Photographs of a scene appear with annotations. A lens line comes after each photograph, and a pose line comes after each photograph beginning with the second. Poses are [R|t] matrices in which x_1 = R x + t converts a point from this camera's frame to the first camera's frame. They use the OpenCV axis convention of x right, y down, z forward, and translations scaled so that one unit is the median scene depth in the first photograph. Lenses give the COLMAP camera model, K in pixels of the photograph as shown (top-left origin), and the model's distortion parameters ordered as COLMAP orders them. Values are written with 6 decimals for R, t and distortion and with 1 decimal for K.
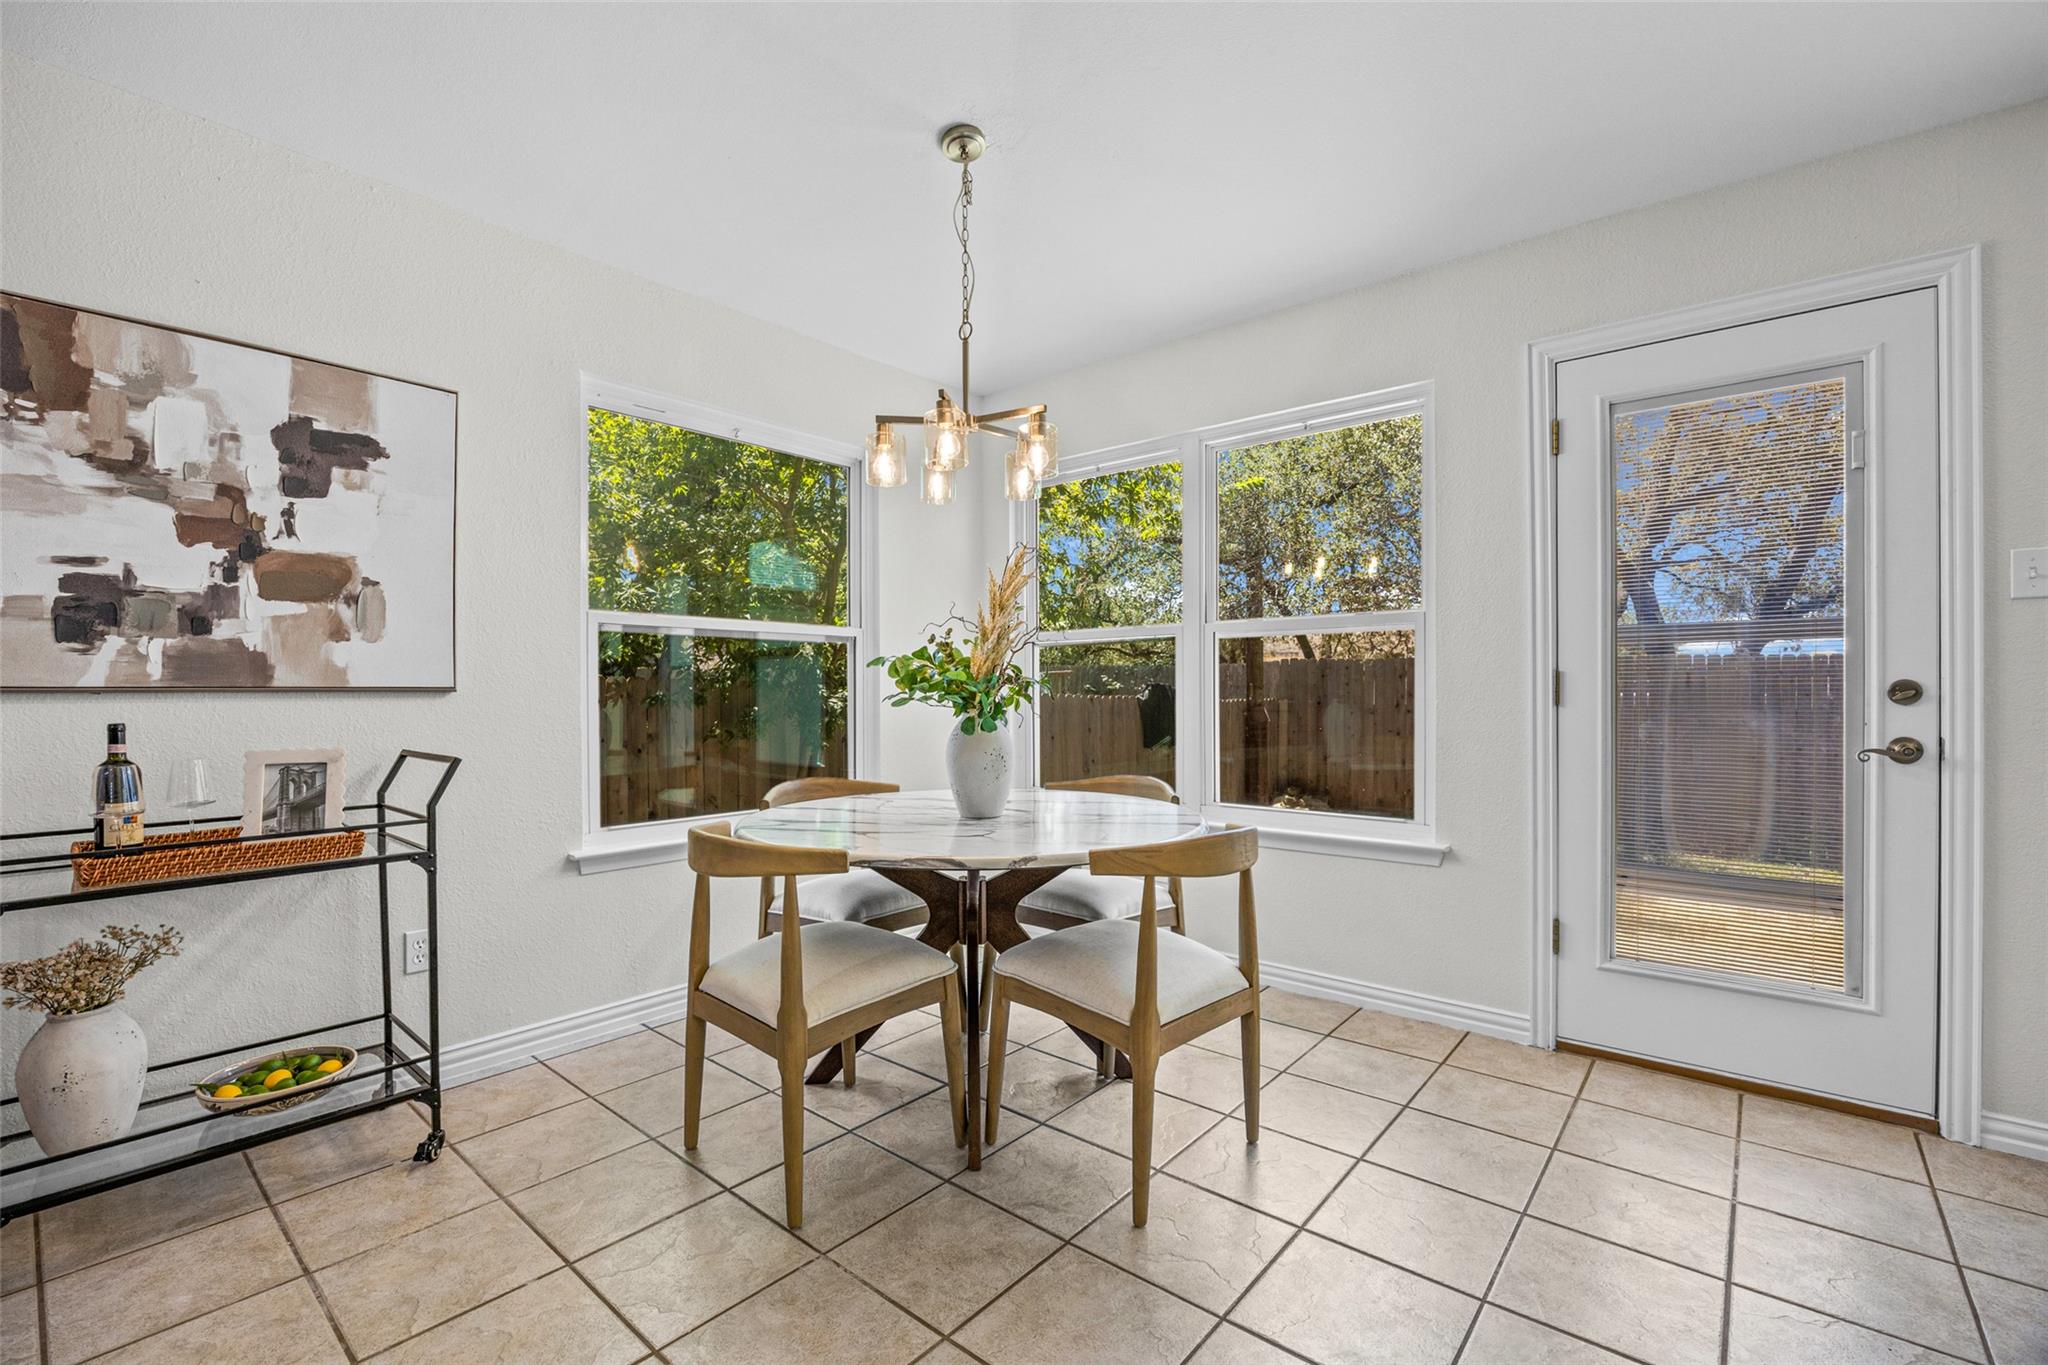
lens RADIAL K [[873.2, 0, 1021.3], [0, 873.2, 696.6], [0, 0, 1]] dist [-0.016392, -0.000343]
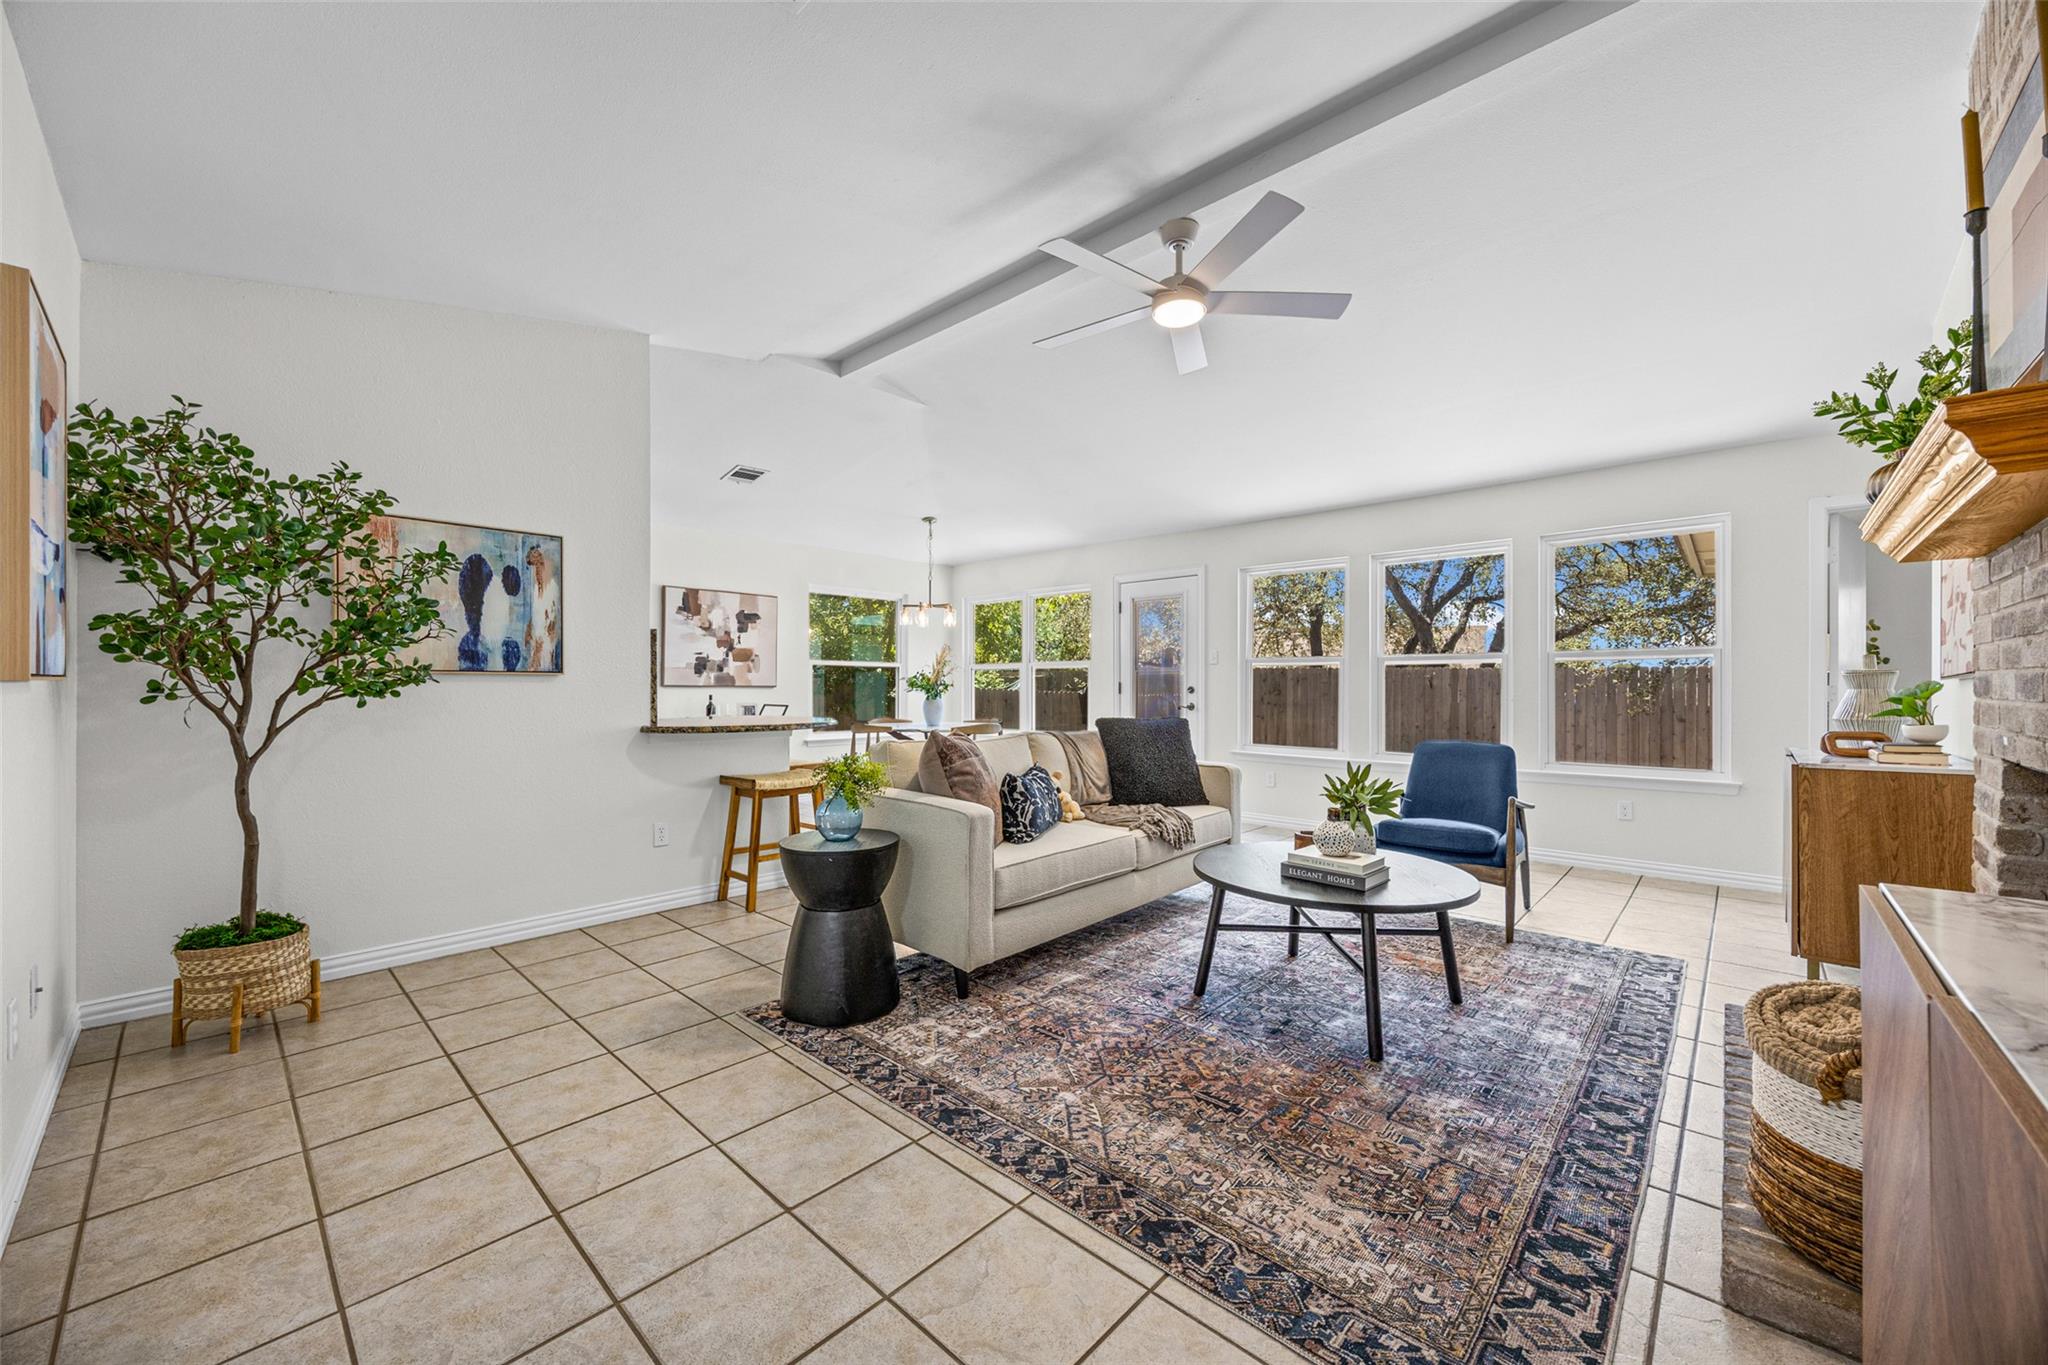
lens RADIAL K [[776.2, 0, 1021.4], [0, 776.2, 691.4], [0, 0, 1]] dist [-0.002979, -0.000255]
pose [[0.998654, 0.006232, -0.051492, 0.504767], [-0.006352, 0.999977, -0.002165, 0.012459], [0.051478, 0.002489, 0.998671, -2.213868]]
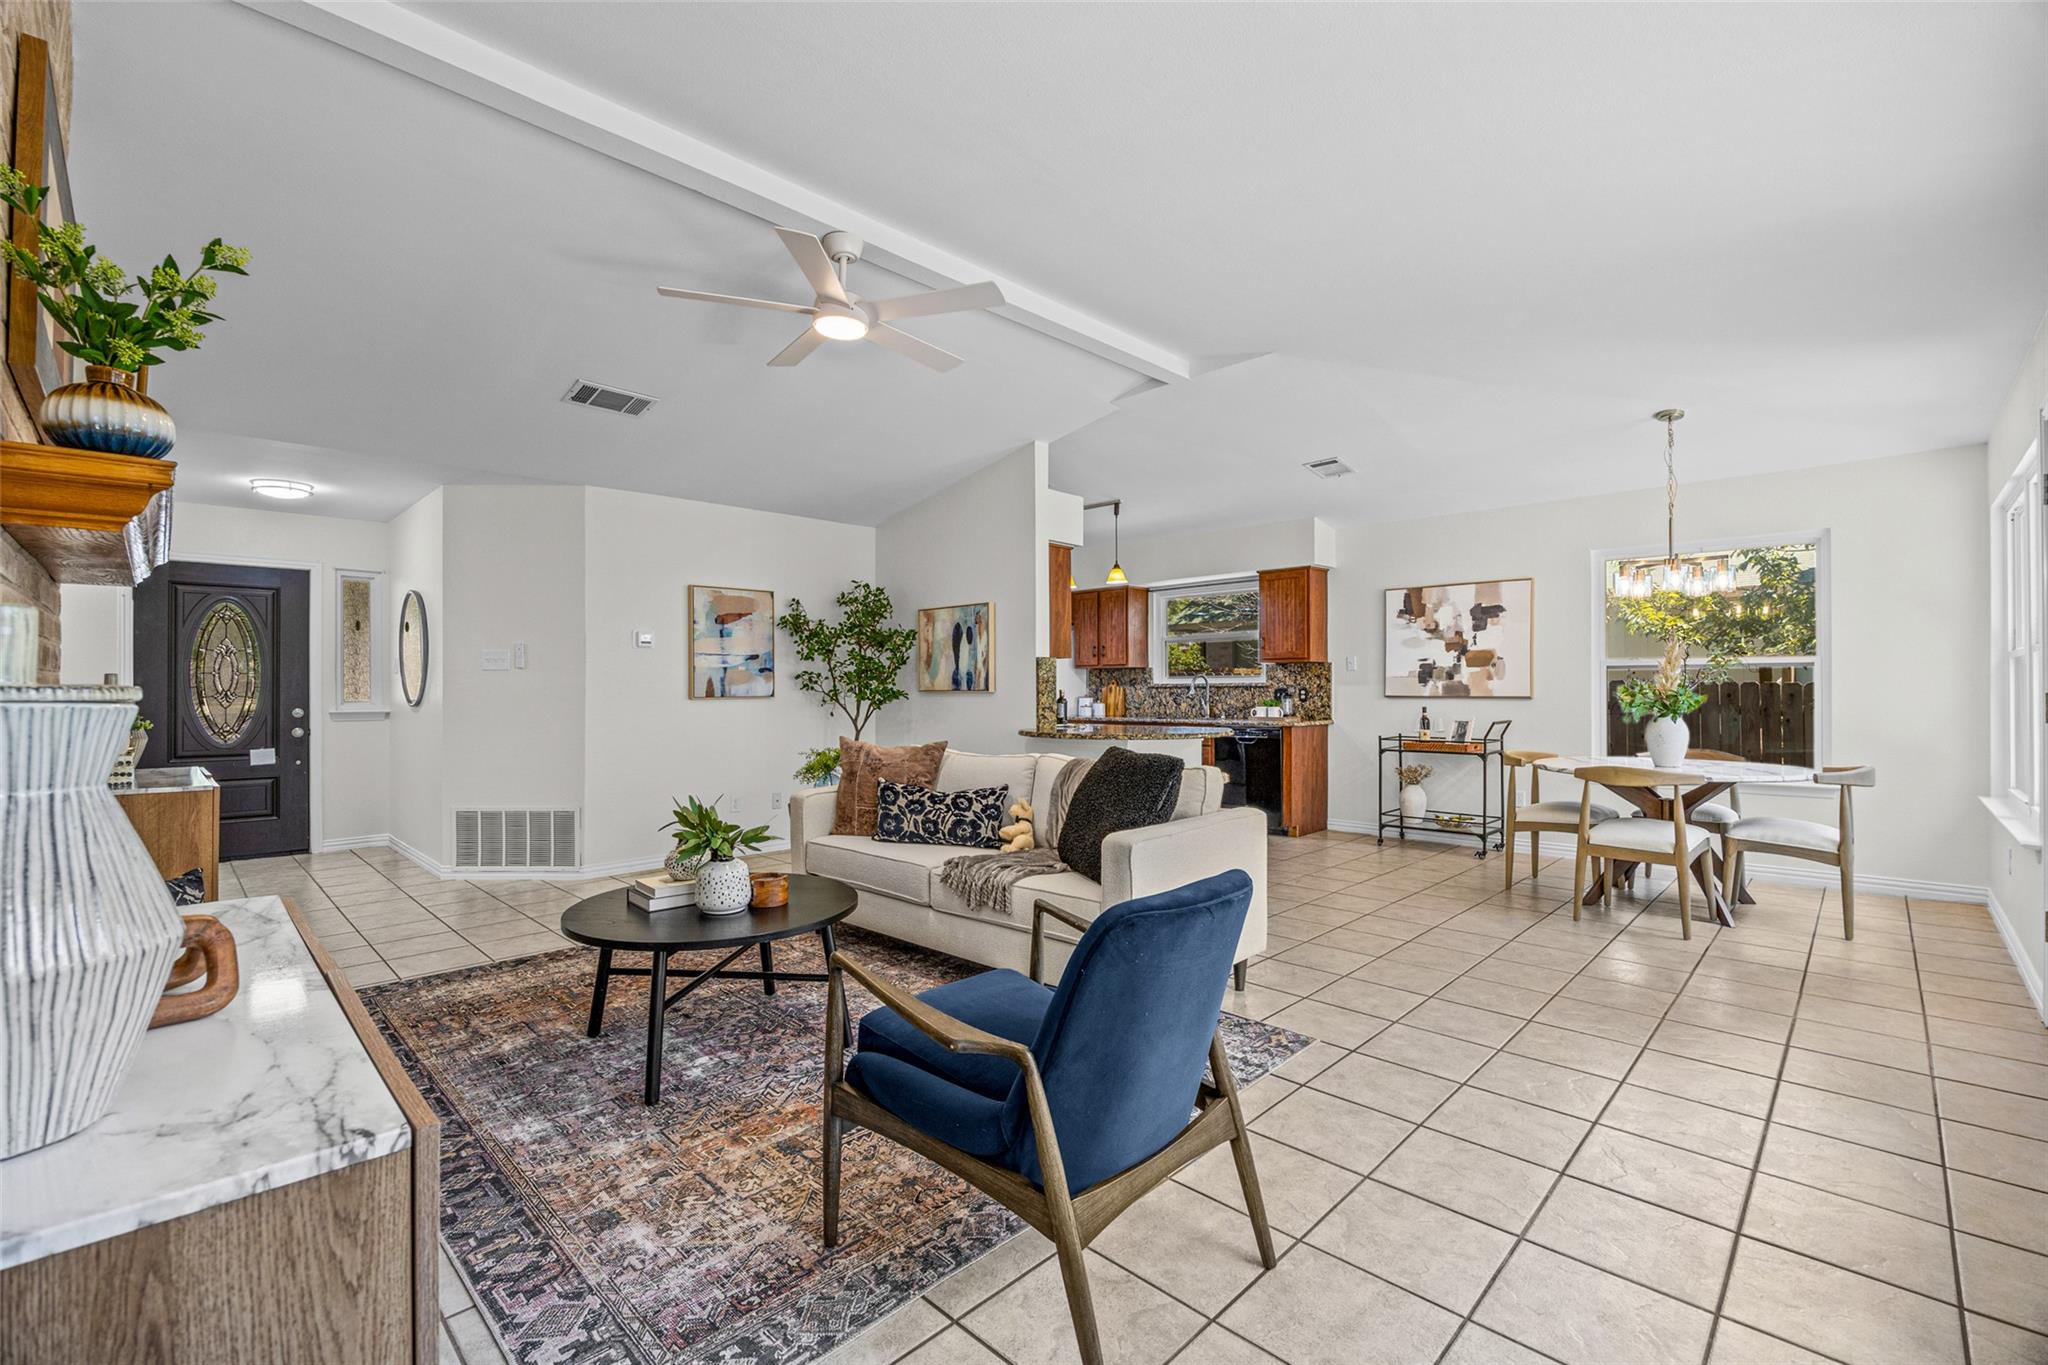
lens RADIAL K [[873.2, 0, 1015.1], [0, 873.2, 689.0], [0, 0, 1]] dist [-0.016392, -0.000343]
pose [[-0.082884, 0.004197, -0.996550, 2.271875], [-0.004674, 0.999978, 0.004600, -0.043410], [0.996548, 0.005040, -0.082862, -0.321084]]
